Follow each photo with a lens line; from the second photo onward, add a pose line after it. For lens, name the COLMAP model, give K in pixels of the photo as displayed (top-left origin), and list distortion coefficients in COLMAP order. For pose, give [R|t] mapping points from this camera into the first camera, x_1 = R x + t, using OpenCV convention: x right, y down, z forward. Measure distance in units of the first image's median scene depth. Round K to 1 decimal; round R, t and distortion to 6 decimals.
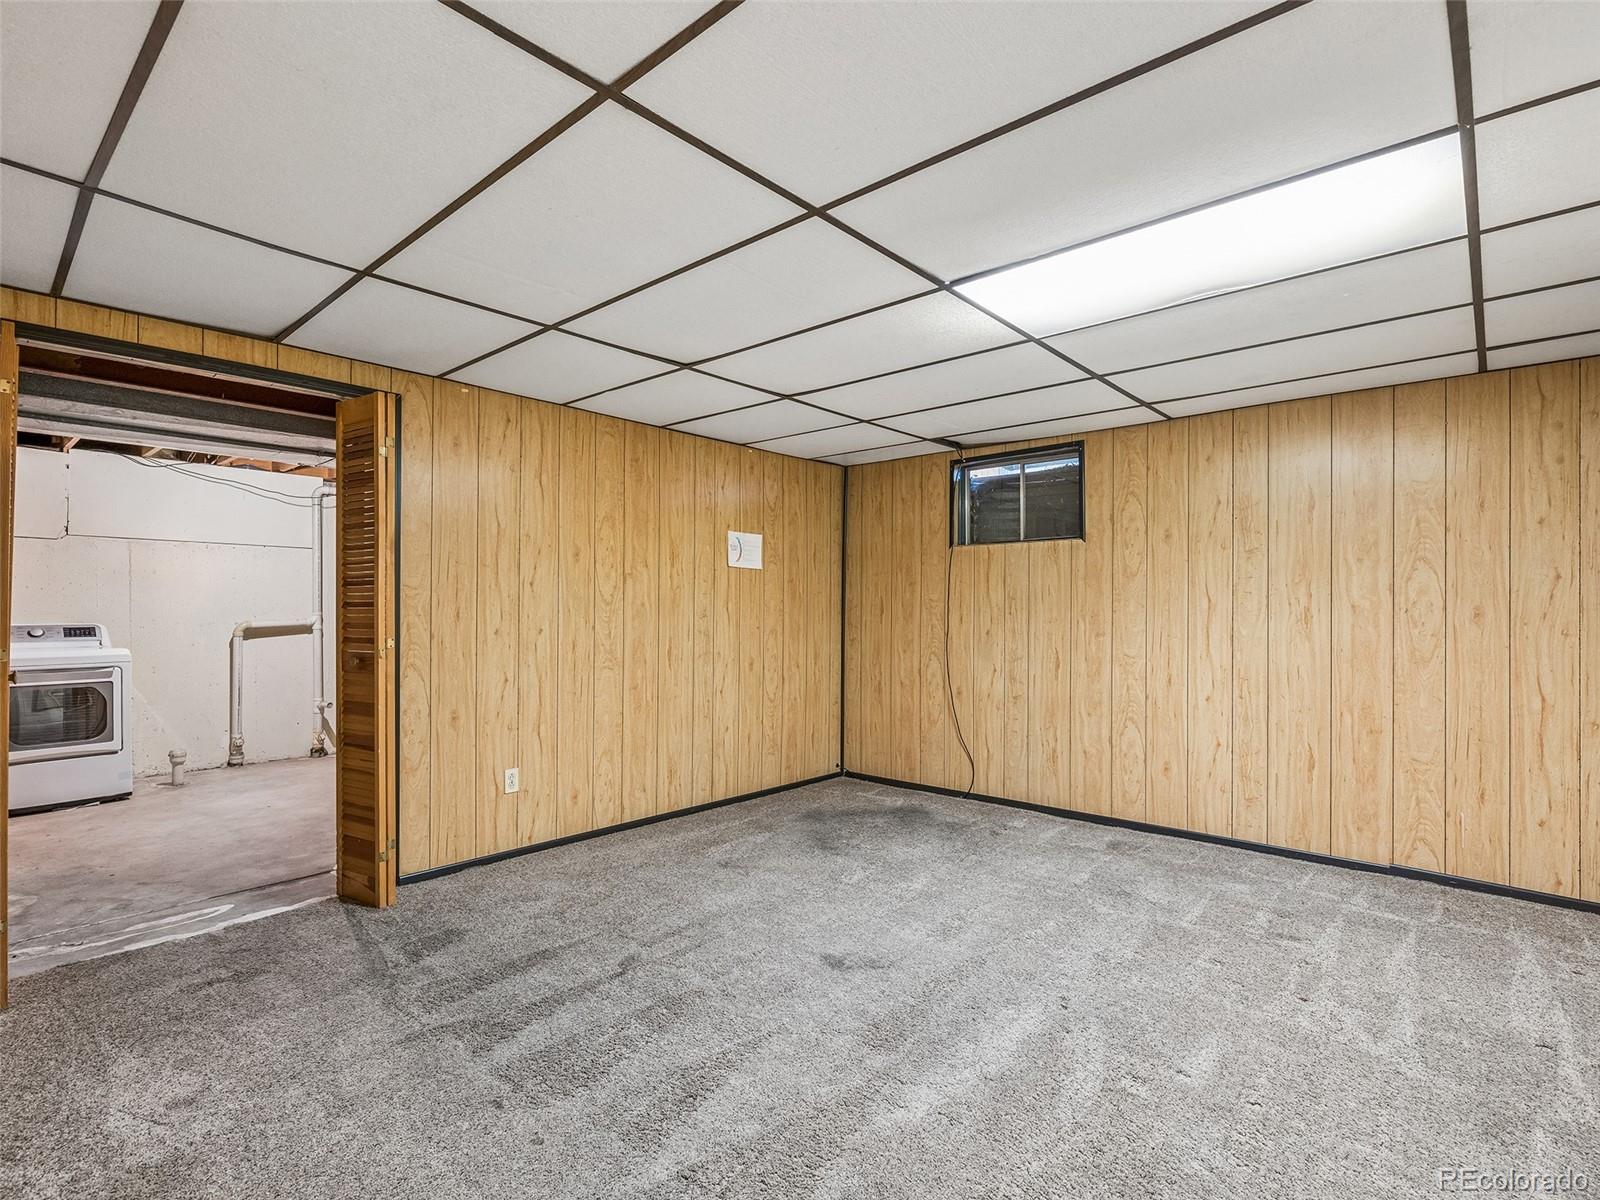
lens RADIAL K [[798.0, 0, 800.0], [0, 798.0, 600.0], [0, 0, 1]] dist [0.000156, 0.000079]
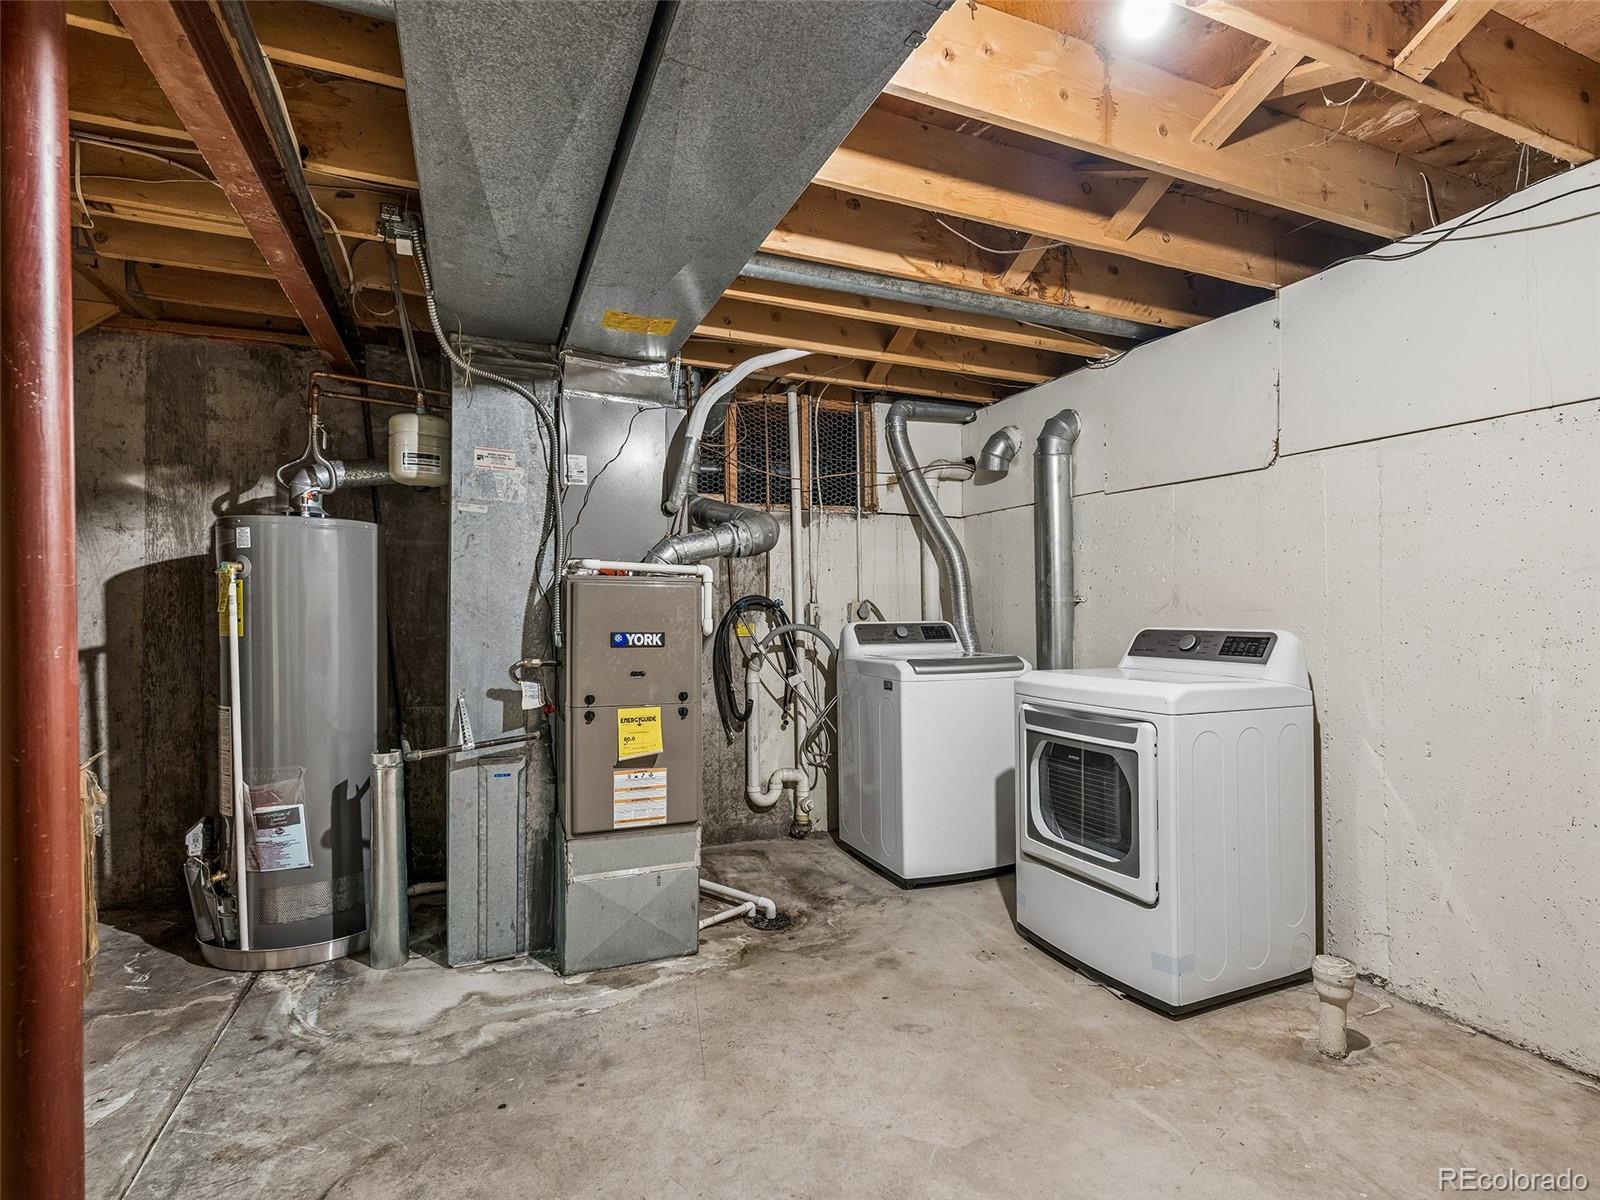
lens RADIAL K [[798.0, 0, 800.0], [0, 798.0, 600.0], [0, 0, 1]] dist [0.000156, 0.000079]
pose [[-0.436493, -0.007372, -0.899677, -0.465075], [0.007165, 0.999906, -0.011669, 0.022373], [0.899679, -0.011539, -0.436400, 1.368003]]
